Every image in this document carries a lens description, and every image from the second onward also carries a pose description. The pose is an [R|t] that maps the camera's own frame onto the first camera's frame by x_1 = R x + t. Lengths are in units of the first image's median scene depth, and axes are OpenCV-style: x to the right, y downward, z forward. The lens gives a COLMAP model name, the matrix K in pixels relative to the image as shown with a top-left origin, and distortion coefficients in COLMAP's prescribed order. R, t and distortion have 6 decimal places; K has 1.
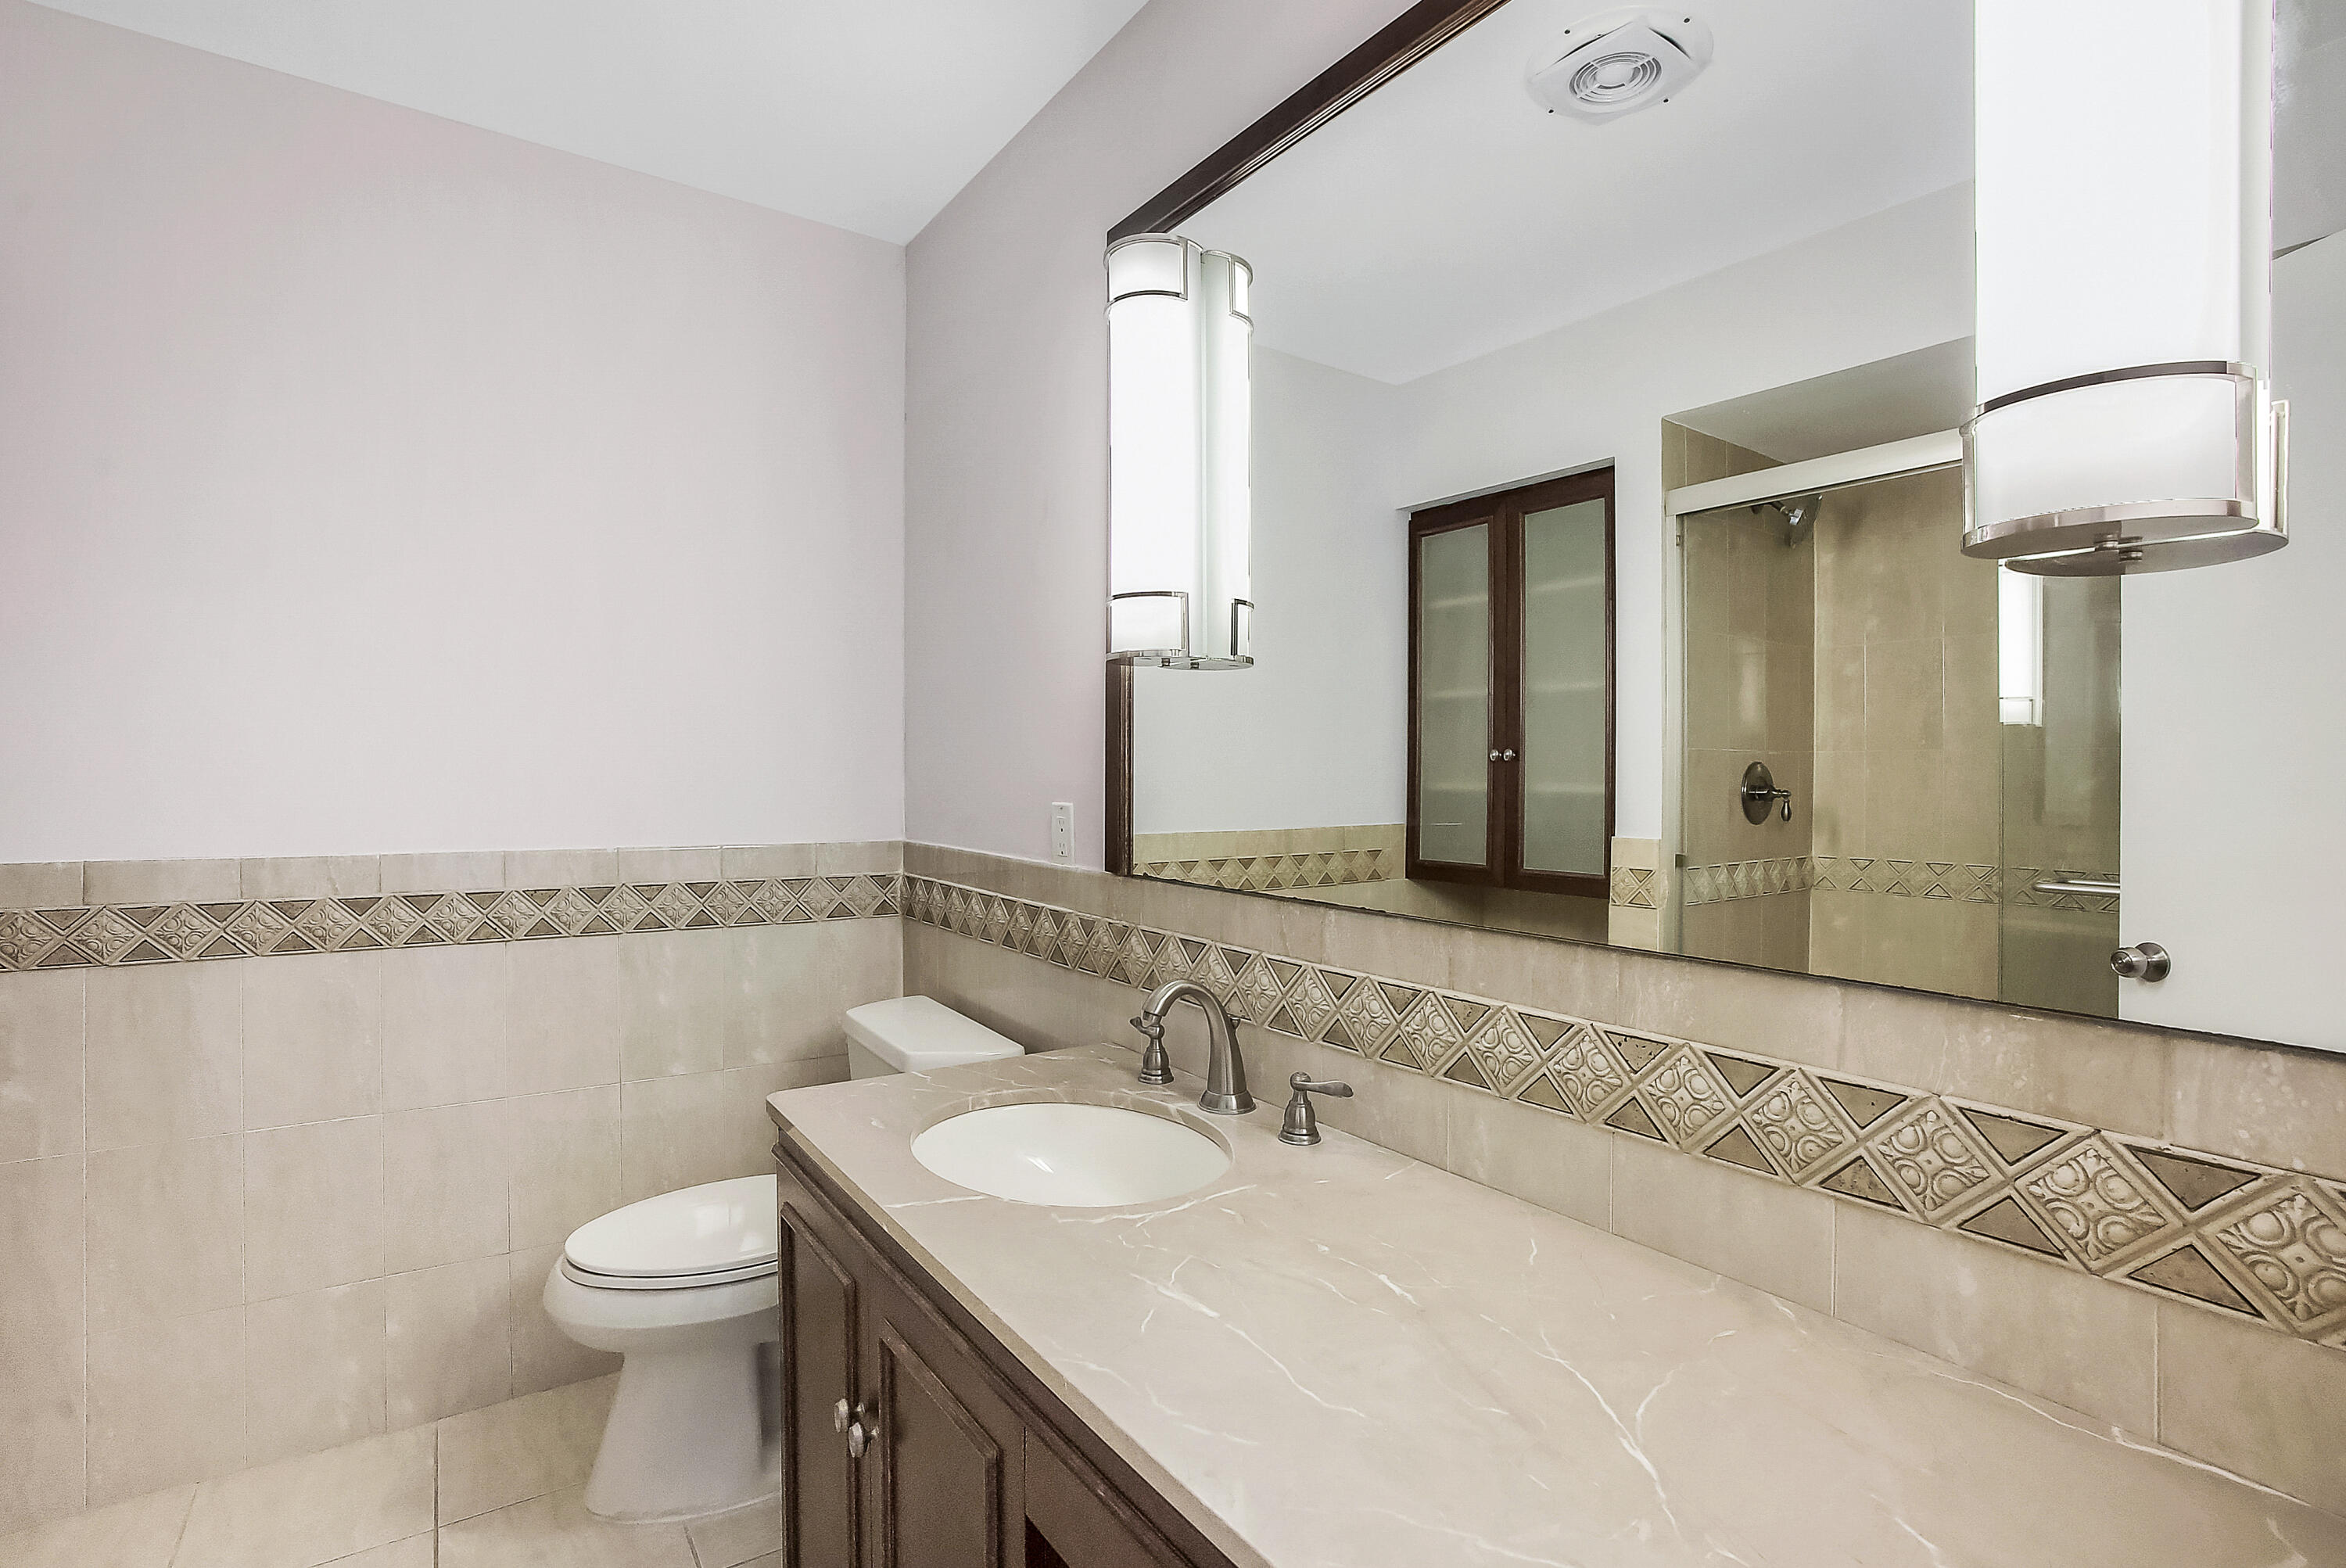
lens RADIAL K [[1125.9, 0, 1173.0], [0, 1125.9, 784.0], [0, 0, 1]] dist [-0.002800, -0.000526]
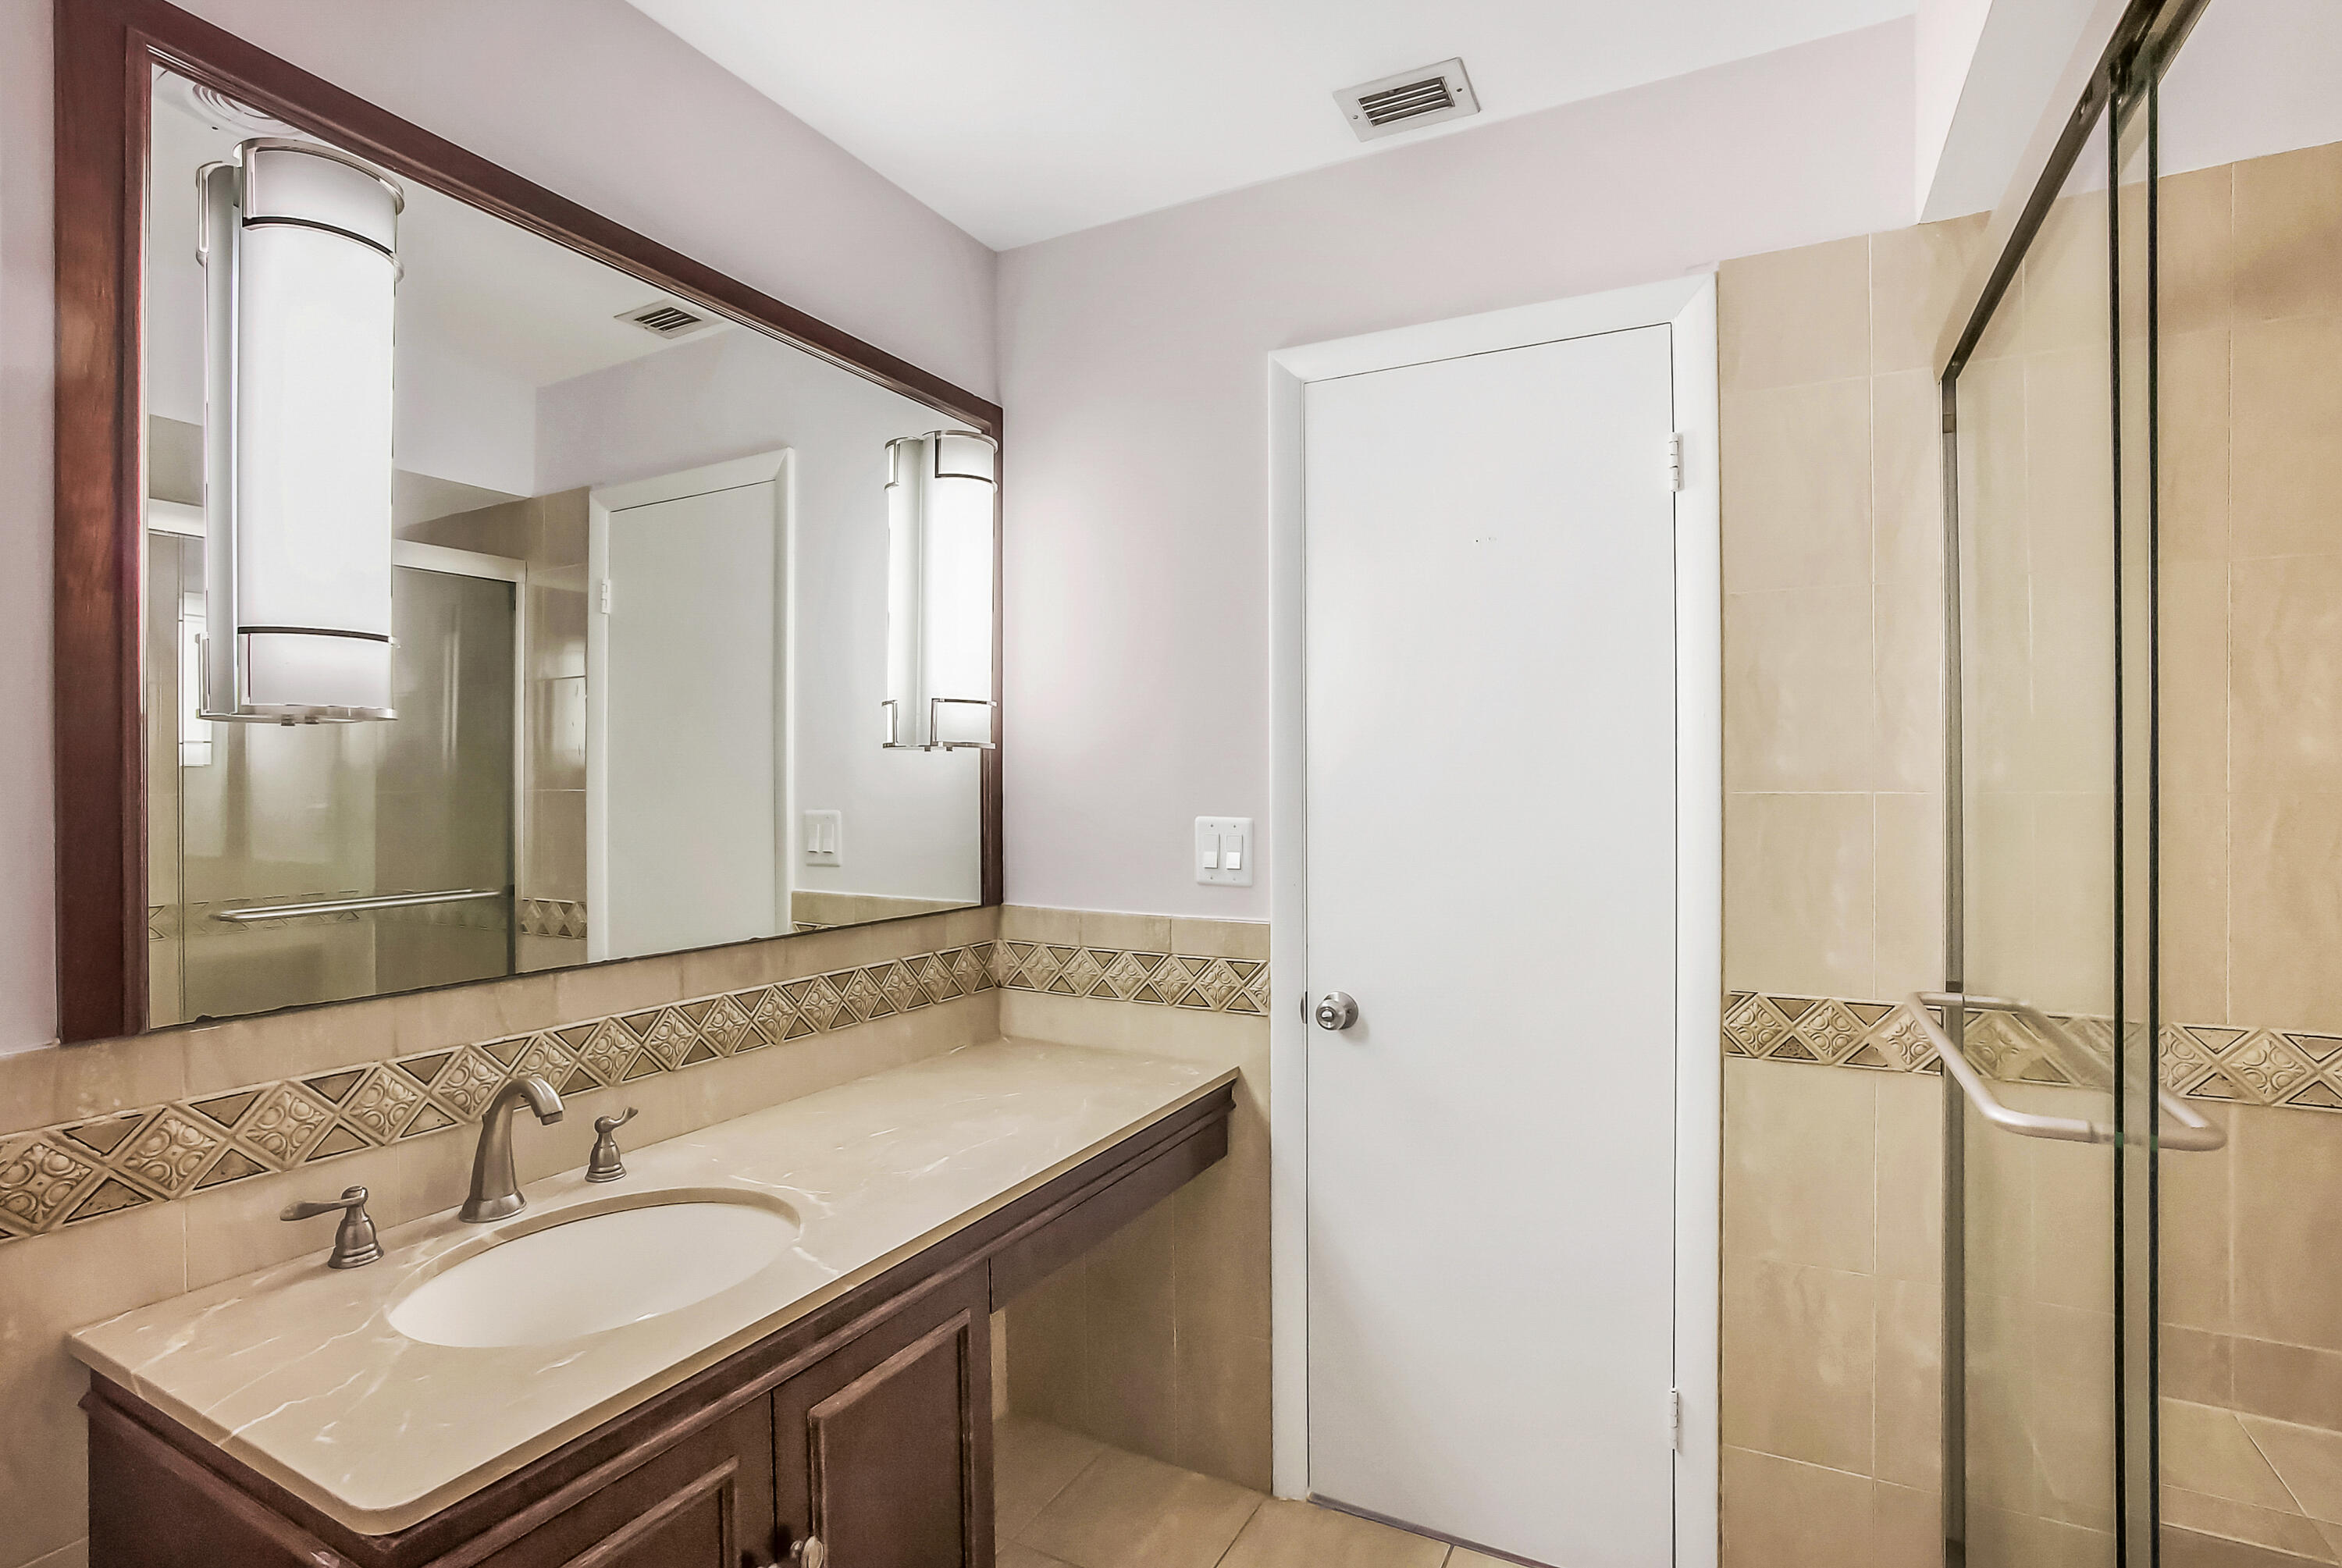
lens RADIAL K [[1123.8, 0, 1171.0], [0, 1123.8, 784.0], [0, 0, 1]] dist [-0.002800, -0.000526]
pose [[-0.457442, -0.006996, 0.889212, -1.205239], [0.002519, 0.999955, 0.009163, -0.088058], [-0.889236, 0.006432, -0.457404, 1.070975]]
